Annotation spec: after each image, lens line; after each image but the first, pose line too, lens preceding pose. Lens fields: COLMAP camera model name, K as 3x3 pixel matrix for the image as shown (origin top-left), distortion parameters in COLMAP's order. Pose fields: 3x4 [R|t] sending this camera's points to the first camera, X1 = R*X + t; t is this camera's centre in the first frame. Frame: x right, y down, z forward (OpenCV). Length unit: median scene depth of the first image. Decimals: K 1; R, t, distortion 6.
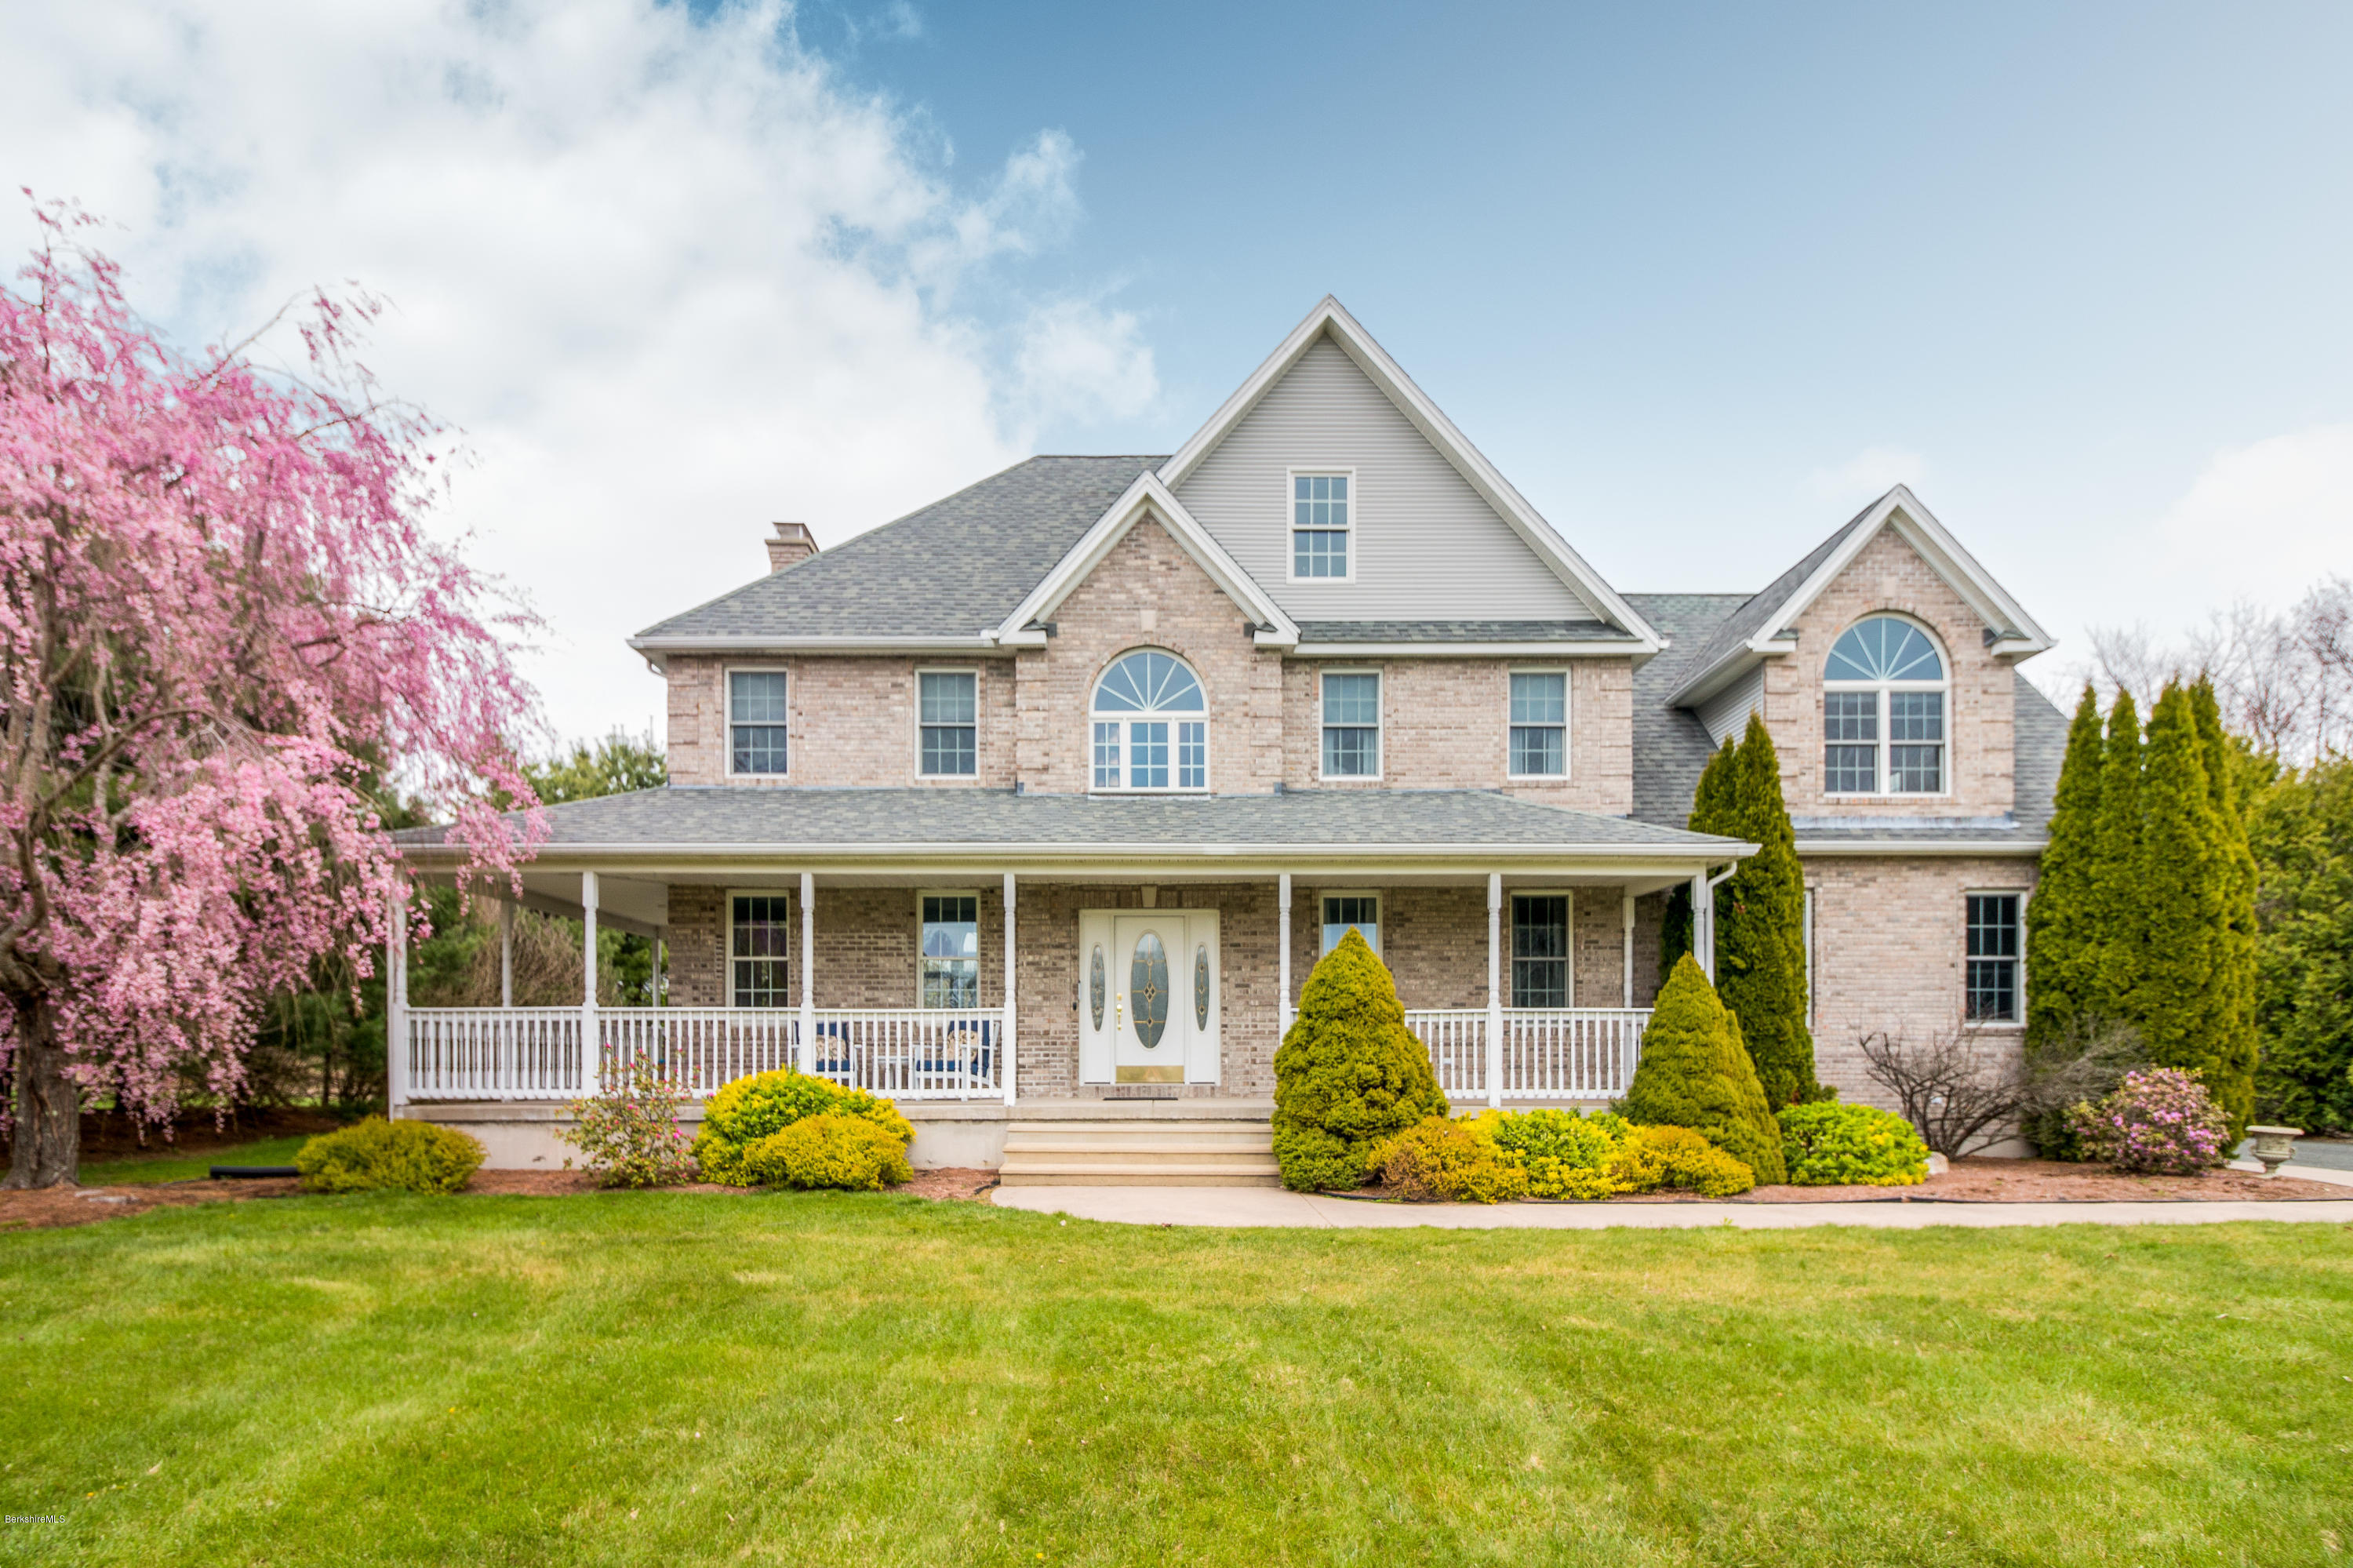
lens RADIAL K [[1318.2, 0, 1210.8], [0, 1318.2, 889.3], [0, 0, 1]] dist [0.015269, -0.011419]
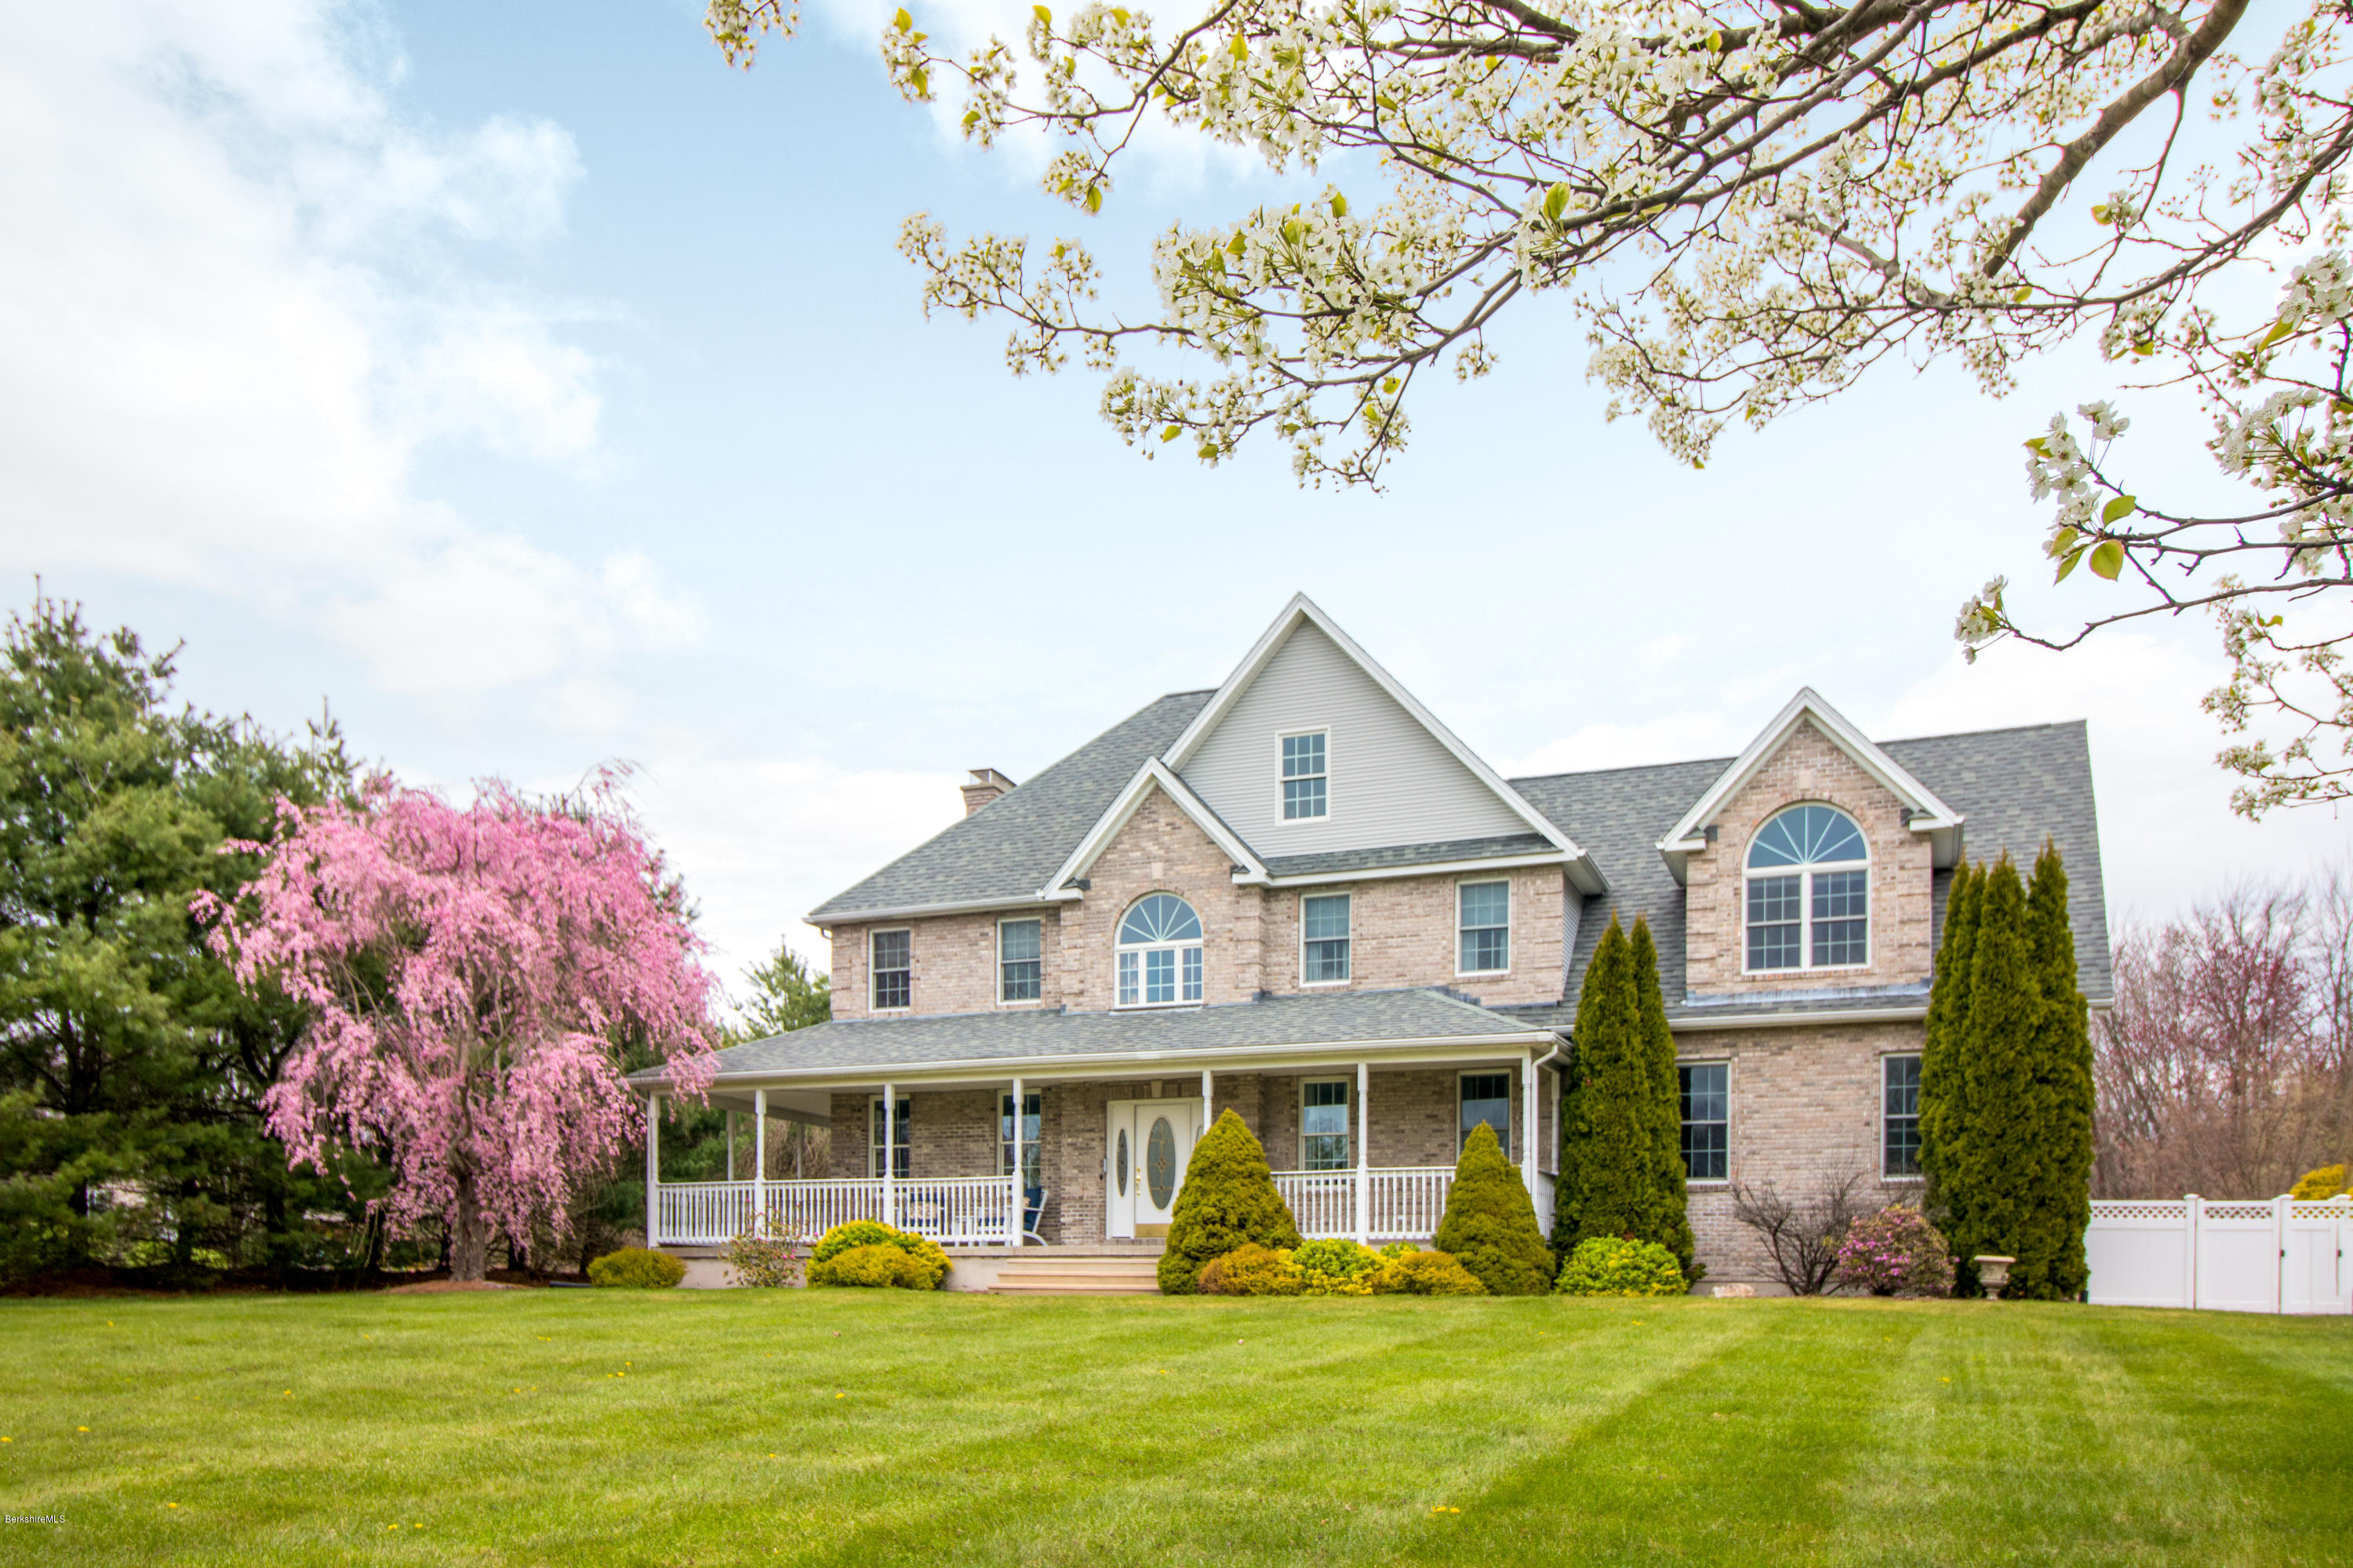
lens RADIAL K [[1956.0, 0, 1178.1], [0, 1956.0, 783.4], [0, 0, 1]] dist [0.022162, 0.000027]
pose [[0.929457, -0.093132, -0.356982, 0.662568], [0.043666, 0.988582, -0.144216, -0.012362], [0.366337, 0.118455, 0.922911, -0.766199]]
